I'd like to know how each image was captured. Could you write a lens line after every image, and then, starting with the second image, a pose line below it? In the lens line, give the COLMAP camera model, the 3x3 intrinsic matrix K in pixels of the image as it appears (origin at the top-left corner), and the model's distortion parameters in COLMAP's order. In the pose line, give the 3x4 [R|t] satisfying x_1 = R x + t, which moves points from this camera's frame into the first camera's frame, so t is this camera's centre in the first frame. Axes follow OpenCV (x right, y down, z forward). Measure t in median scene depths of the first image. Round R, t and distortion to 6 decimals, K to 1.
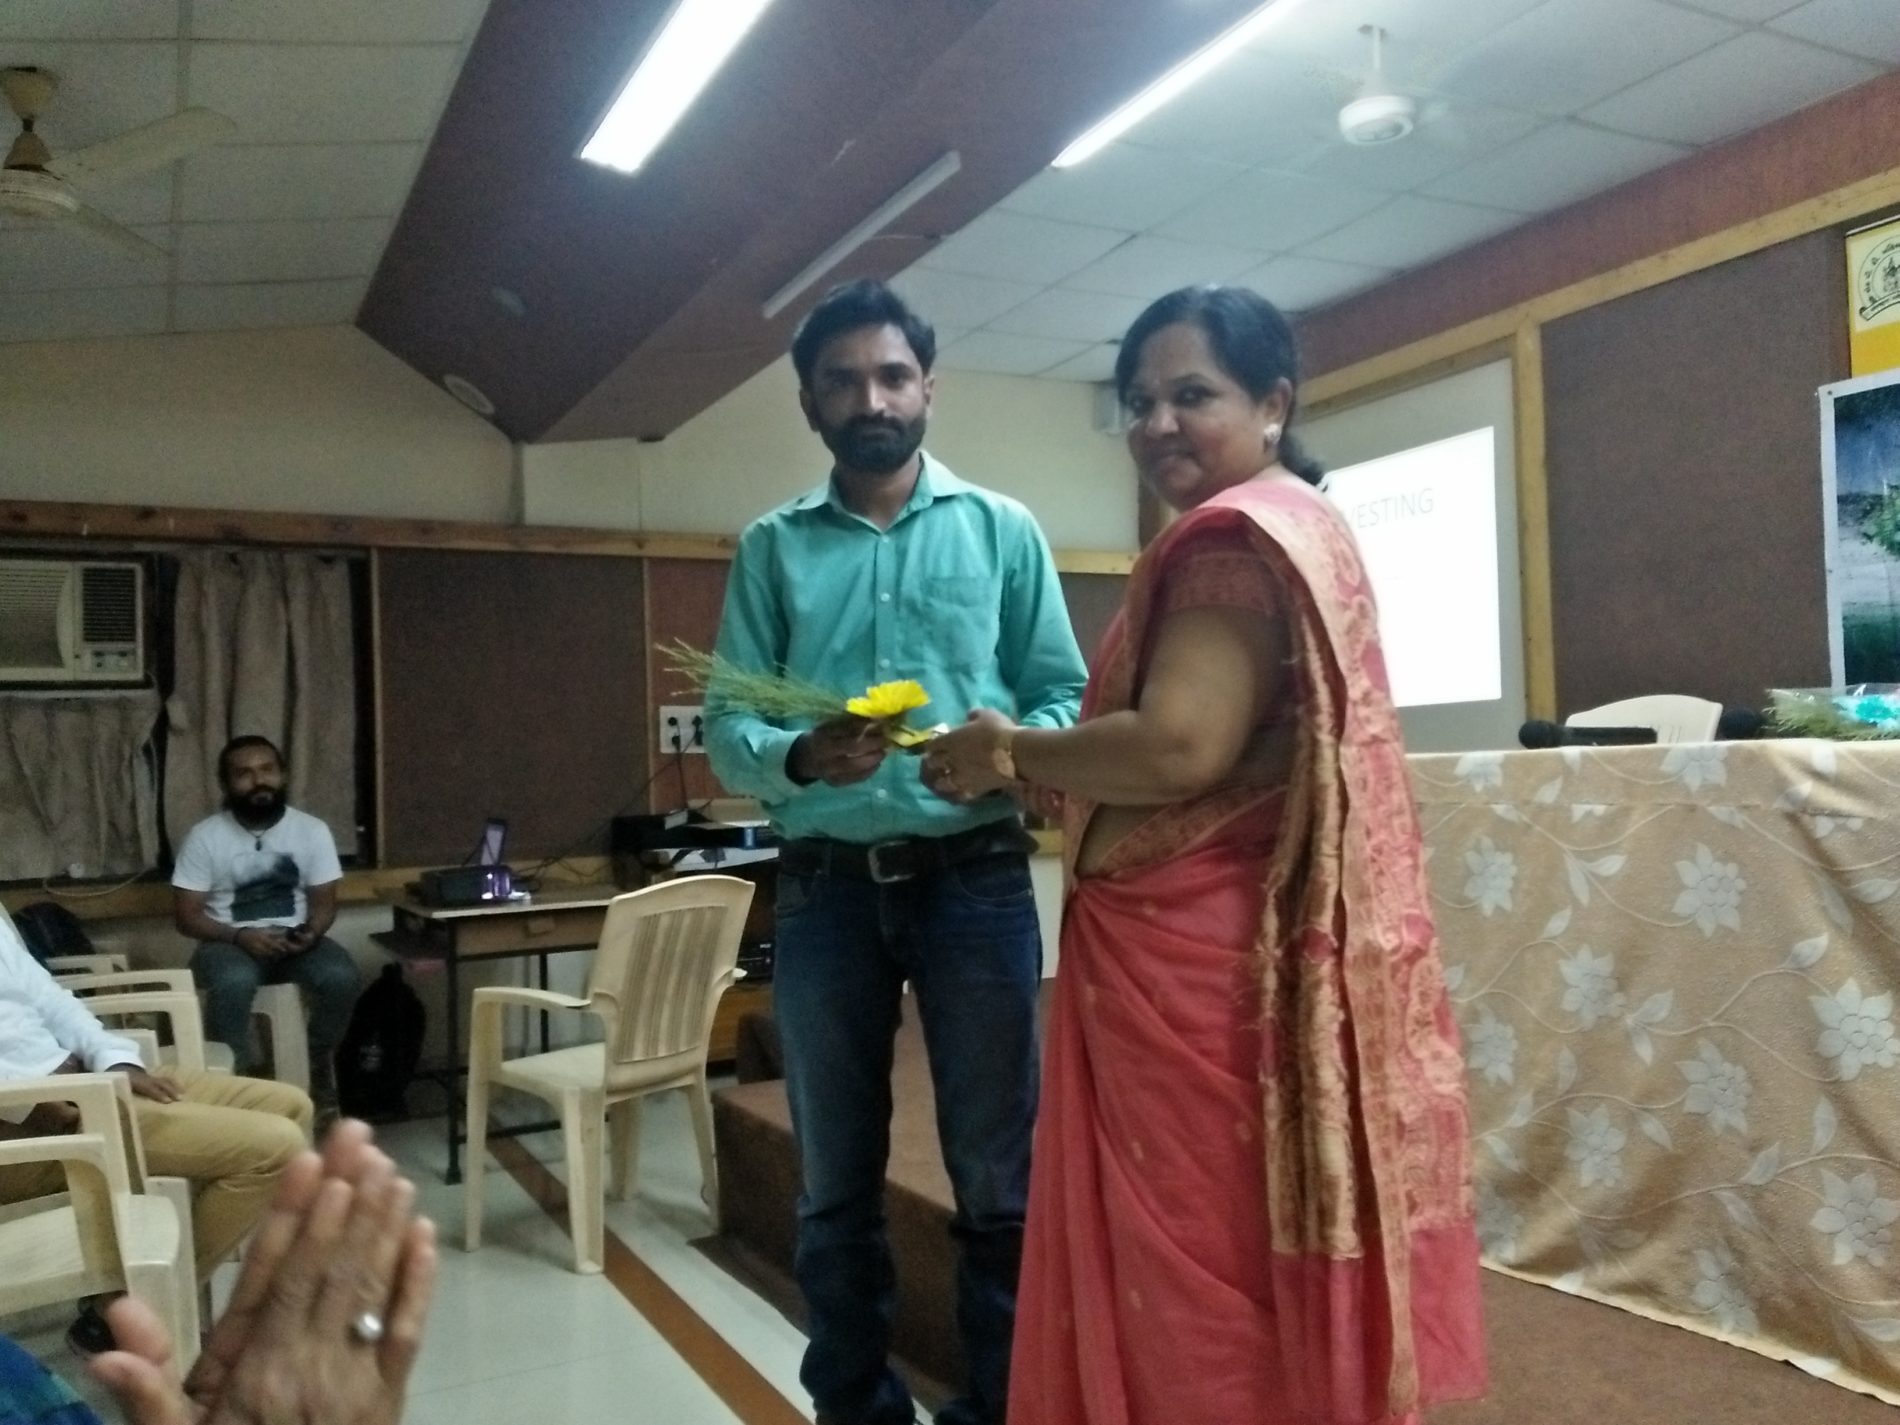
lens RADIAL K [[1513.4, 0, 949.7], [0, 1513.4, 723.2], [0, 0, 1]] dist [0.119621, -0.123944]
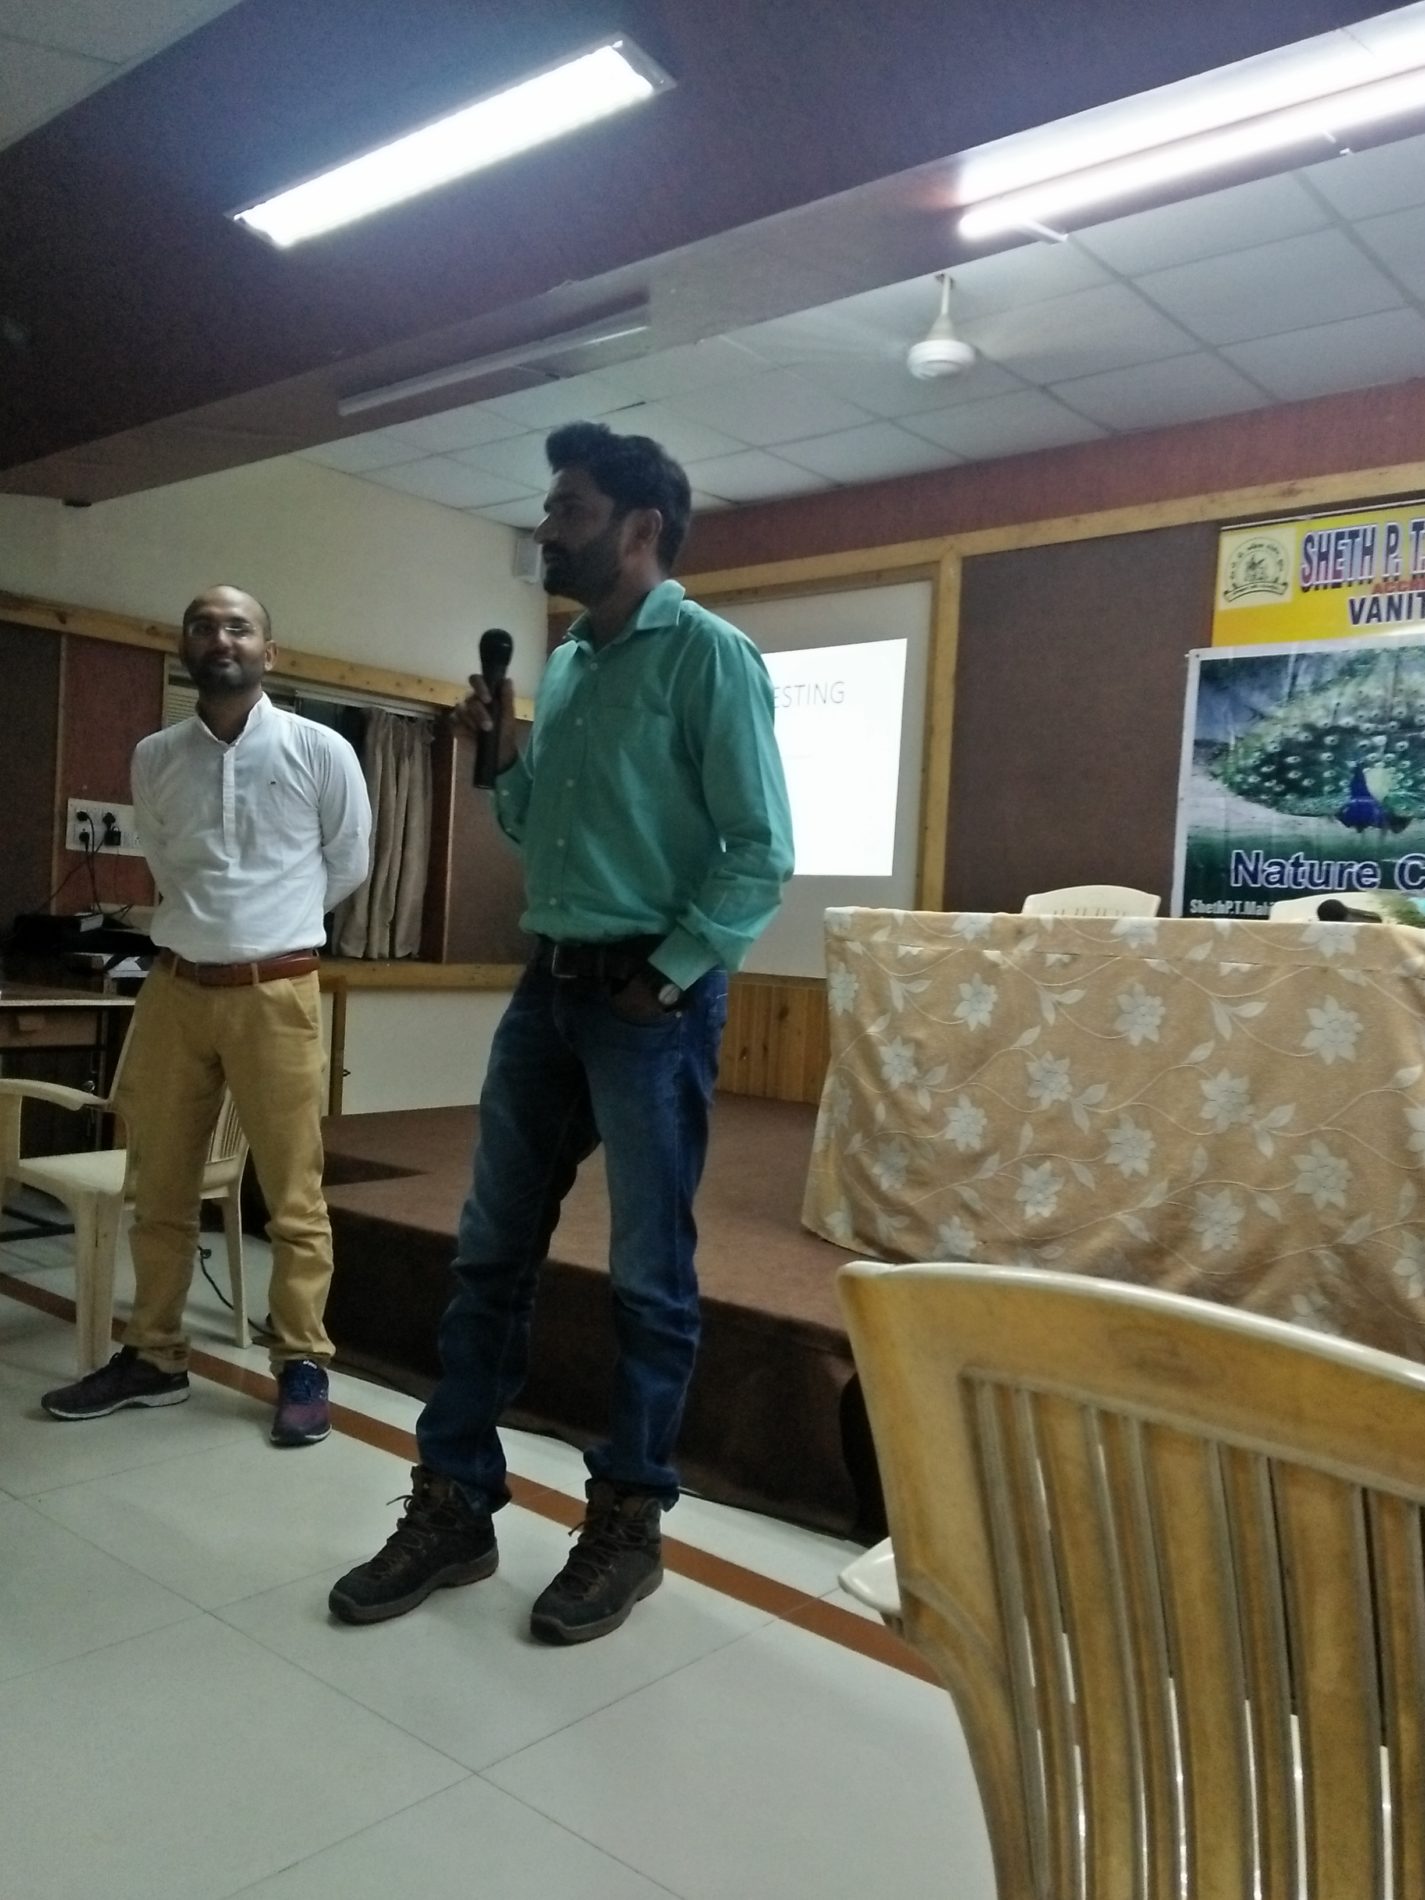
lens RADIAL K [[1513.4, 0, 699.7], [0, 1513.4, 962.4], [0, 0, 1]] dist [0.119621, -0.123944]
pose [[0.926936, 0.072752, 0.368099, -0.444884], [-0.093346, 0.994892, 0.038427, 0.041402], [-0.363423, -0.069980, 0.928992, -0.036983]]
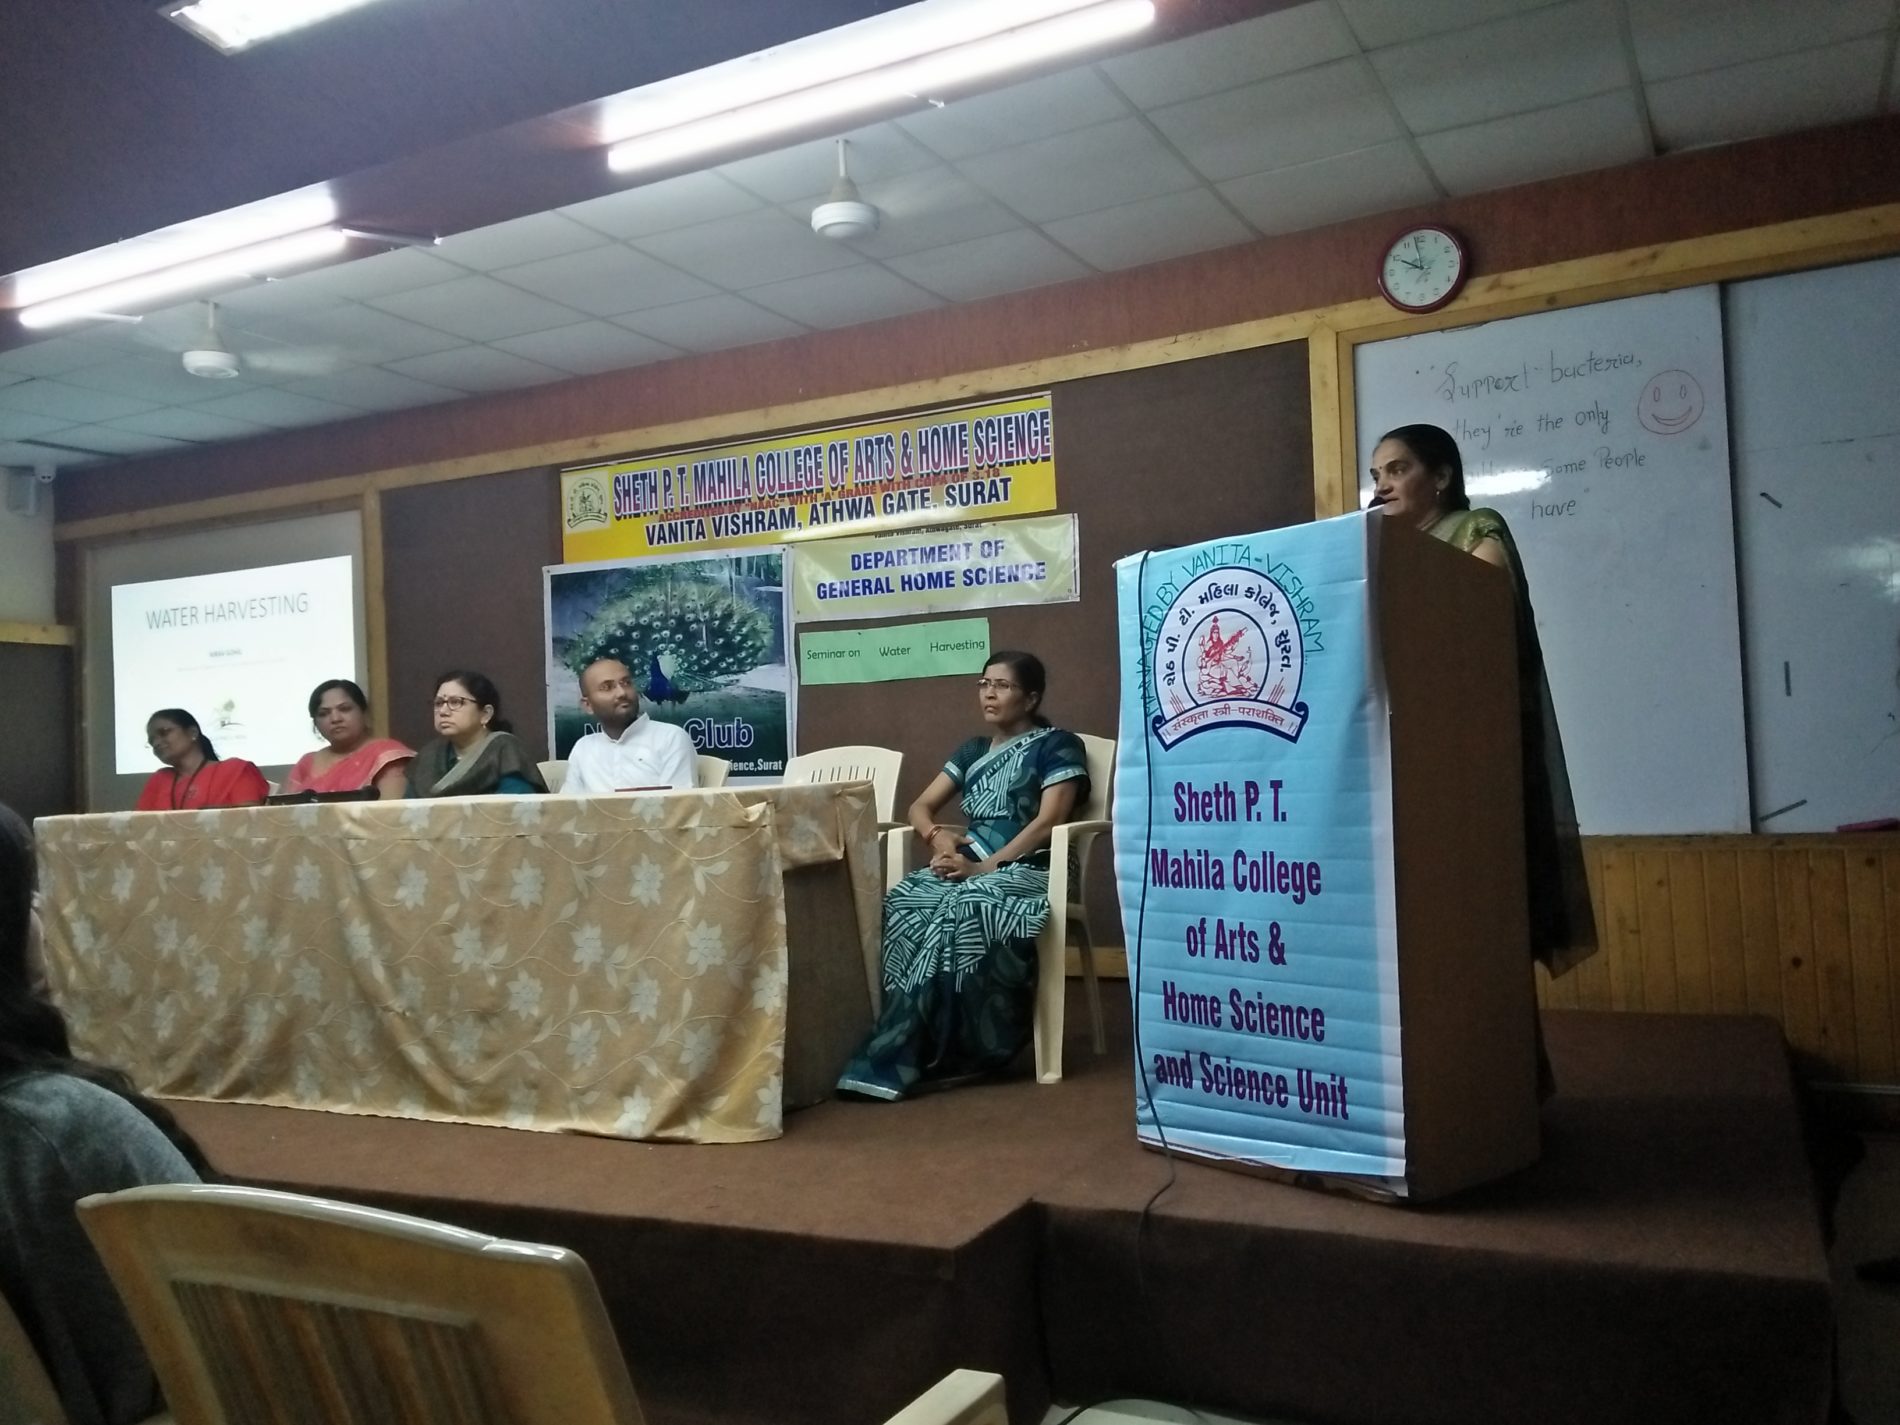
lens RADIAL K [[1513.4, 0, 940.8], [0, 1513.4, 735.6], [0, 0, 1]] dist [0.119621, -0.123944]
pose [[0.822449, 0.015247, 0.568634, 0.032758], [-0.004981, 0.999795, -0.019603, -0.033672], [-0.568816, 0.013290, 0.822357, -0.898268]]
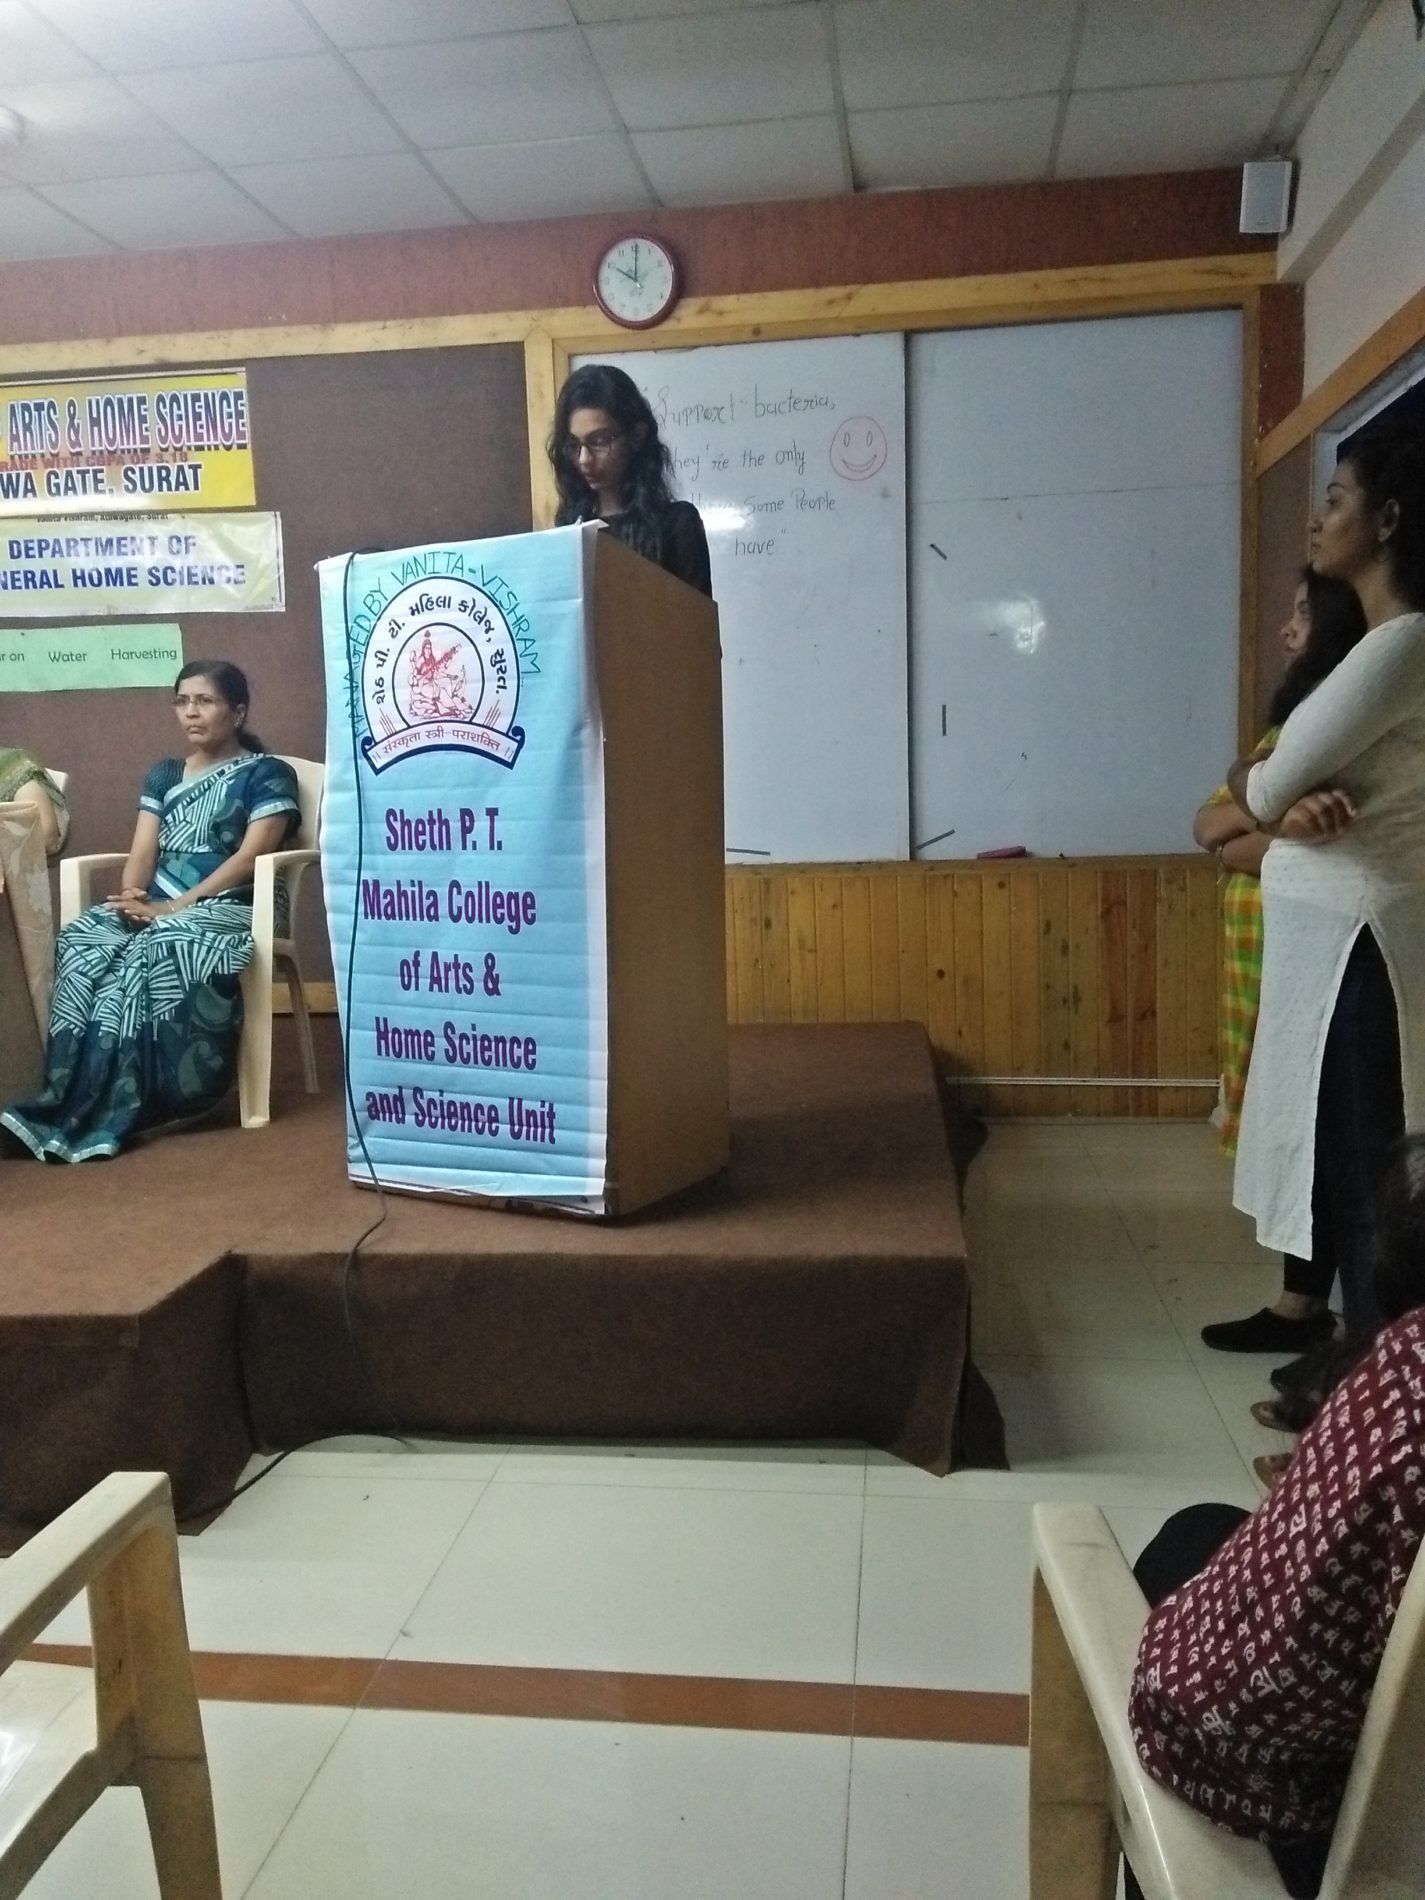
lens RADIAL K [[1509.5, 0, 687.8], [0, 1509.5, 959.7], [0, 0, 1]] dist [0.116288, -0.143910]
pose [[0.584893, -0.074277, 0.807703, 0.080776], [-0.016958, 0.994461, 0.103731, -0.030359], [-0.810933, -0.074369, 0.580393, -0.860121]]
